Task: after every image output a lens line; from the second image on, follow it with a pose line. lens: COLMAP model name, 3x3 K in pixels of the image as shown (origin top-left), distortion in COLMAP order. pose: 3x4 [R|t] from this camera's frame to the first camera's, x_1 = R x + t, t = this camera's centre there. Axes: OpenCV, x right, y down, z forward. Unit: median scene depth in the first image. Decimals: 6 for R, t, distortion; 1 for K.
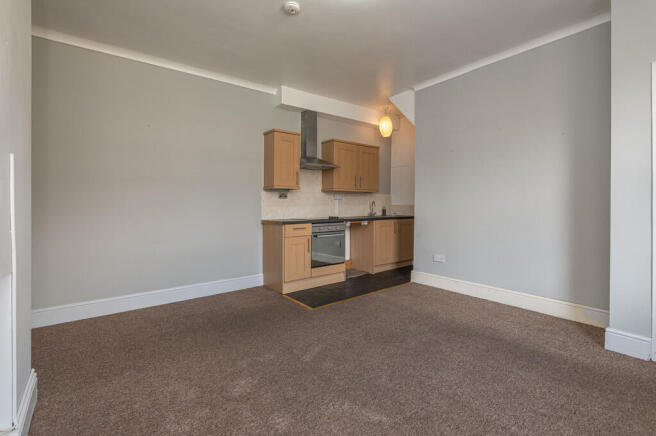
lens RADIAL K [[301.7, 0, 330.2], [0, 301.7, 206.9], [0, 0, 1]] dist [0.021426, -0.000541]
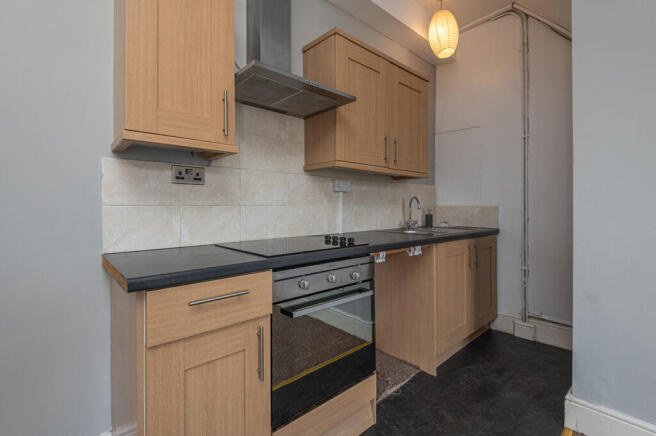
lens RADIAL K [[301.7, 0, 330.2], [0, 301.7, 206.9], [0, 0, 1]] dist [0.021426, -0.000541]
pose [[0.996884, 0.005292, 0.078700, -0.029592], [-0.005203, 0.999986, -0.001342, -0.003709], [-0.078706, 0.000929, 0.996897, 0.682459]]
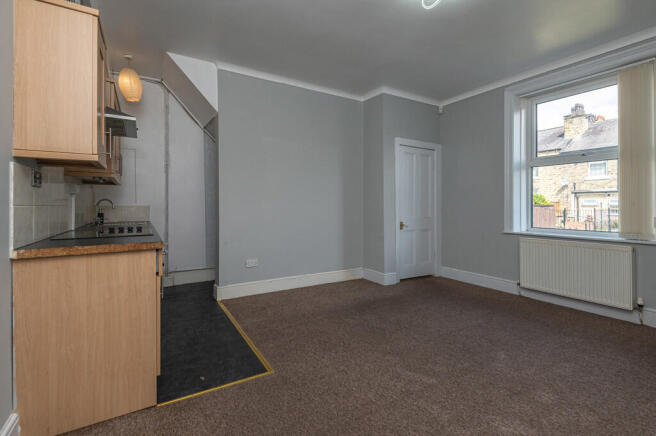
lens RADIAL K [[301.7, 0, 330.2], [0, 301.7, 206.9], [0, 0, 1]] dist [0.021426, -0.000541]
pose [[0.118005, -0.000011, 0.993013, -0.517859], [0.001557, 0.999999, -0.000174, -0.004344], [-0.993012, 0.001567, 0.118005, 0.615572]]
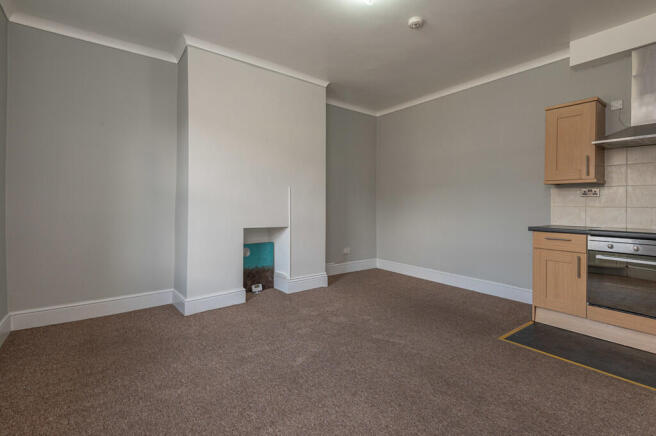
lens RADIAL K [[301.7, 0, 330.2], [0, 301.7, 206.9], [0, 0, 1]] dist [0.021426, -0.000541]
pose [[-0.015743, 0.007988, -0.999844, 0.572831], [-0.007849, 0.999936, 0.008112, -0.006520], [0.999845, 0.007976, -0.015679, 0.433318]]
